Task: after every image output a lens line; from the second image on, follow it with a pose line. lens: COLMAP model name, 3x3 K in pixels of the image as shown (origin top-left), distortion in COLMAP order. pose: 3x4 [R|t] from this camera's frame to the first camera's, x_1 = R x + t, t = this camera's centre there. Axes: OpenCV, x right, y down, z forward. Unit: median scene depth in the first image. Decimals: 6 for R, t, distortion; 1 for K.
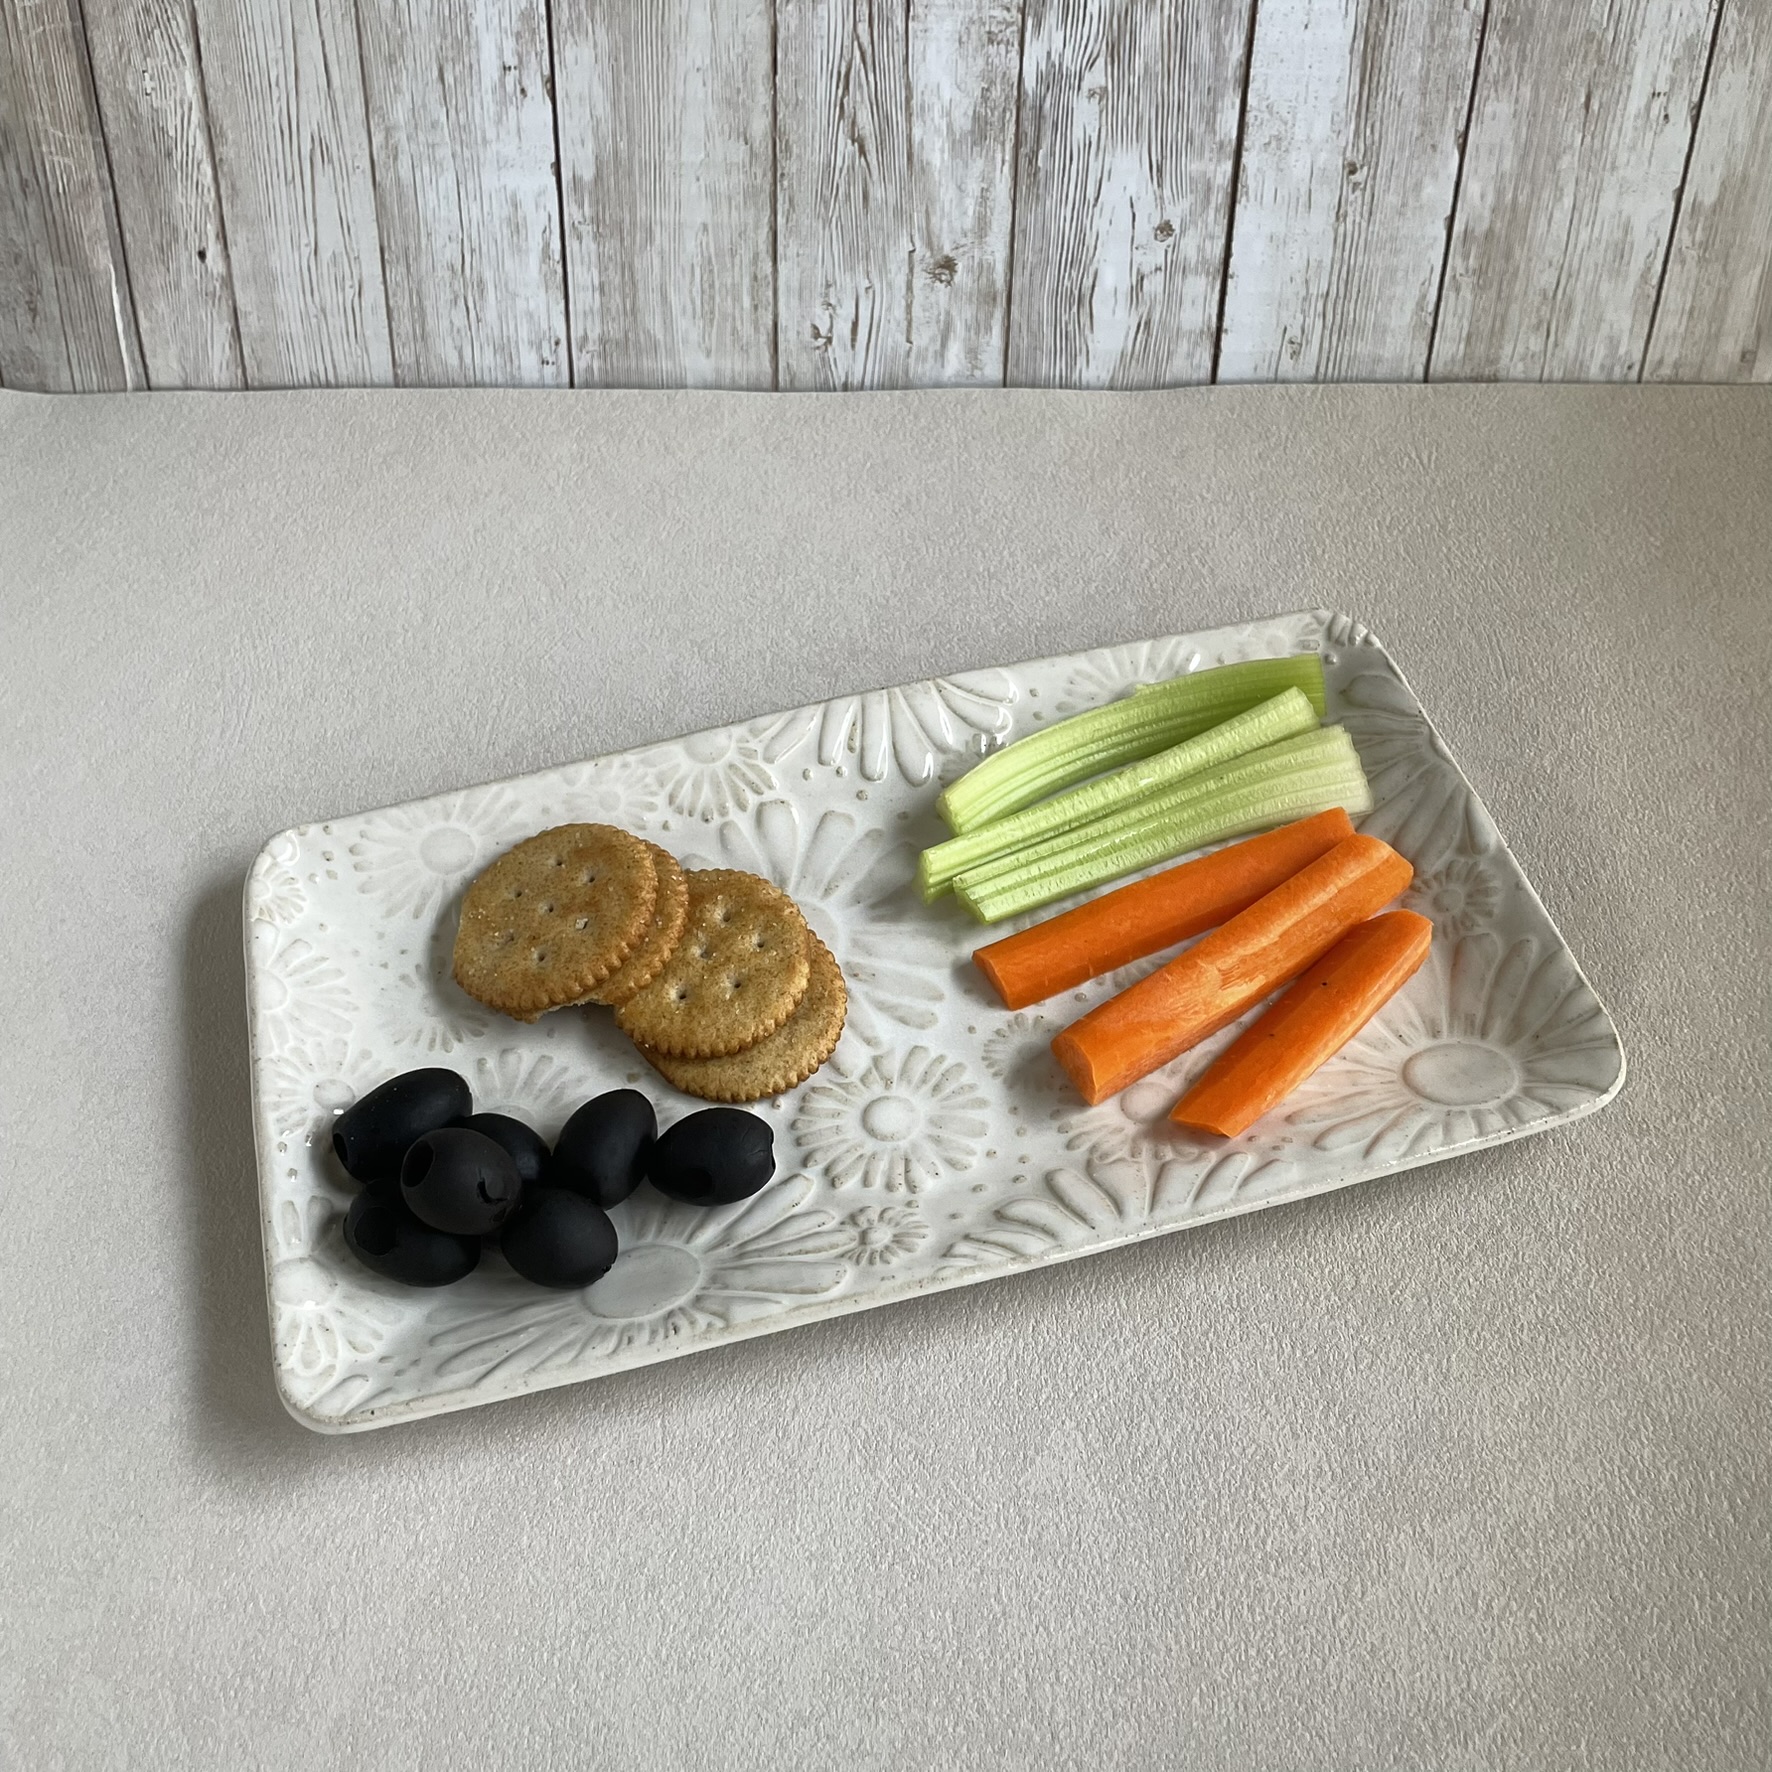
lens RADIAL K [[1840.7, 0, 875.5], [0, 1840.7, 907.0], [0, 0, 1]] dist [0.020227, 0.000000]
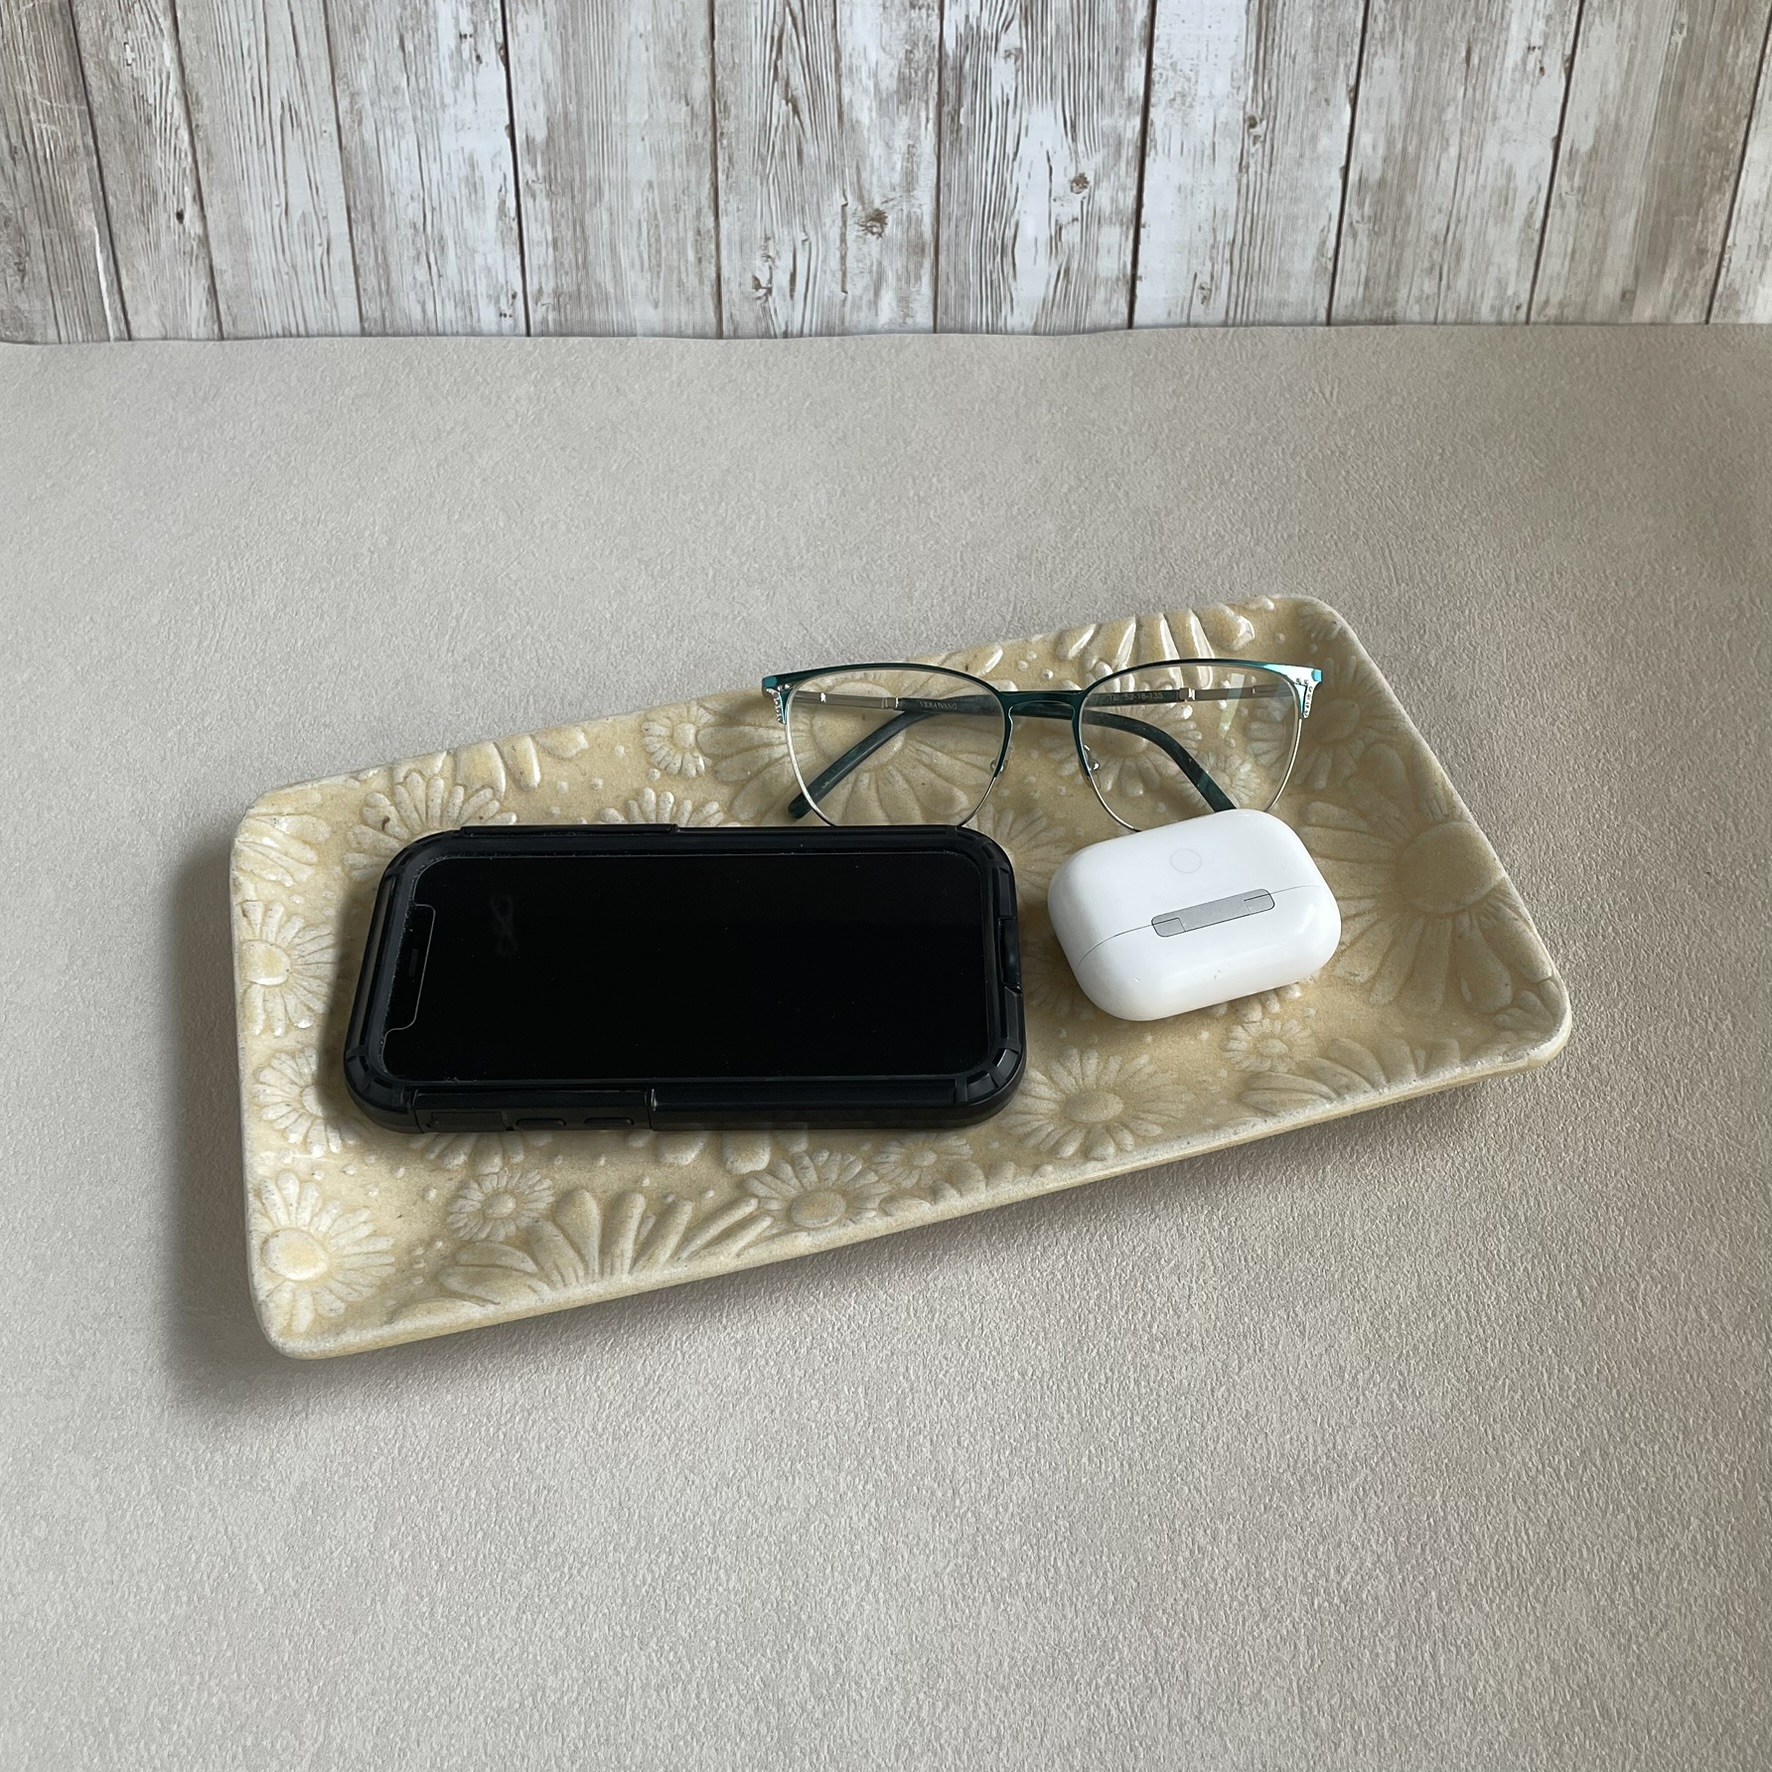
lens RADIAL K [[1840.7, 0, 878.4], [0, 1840.7, 912.3], [0, 0, 1]] dist [0.020227, 0.000000]
pose [[0.999927, -0.011767, 0.002641, 0.032225], [0.011820, 0.999711, -0.020920, 0.078304], [-0.002395, 0.020950, 0.999778, -0.062335]]
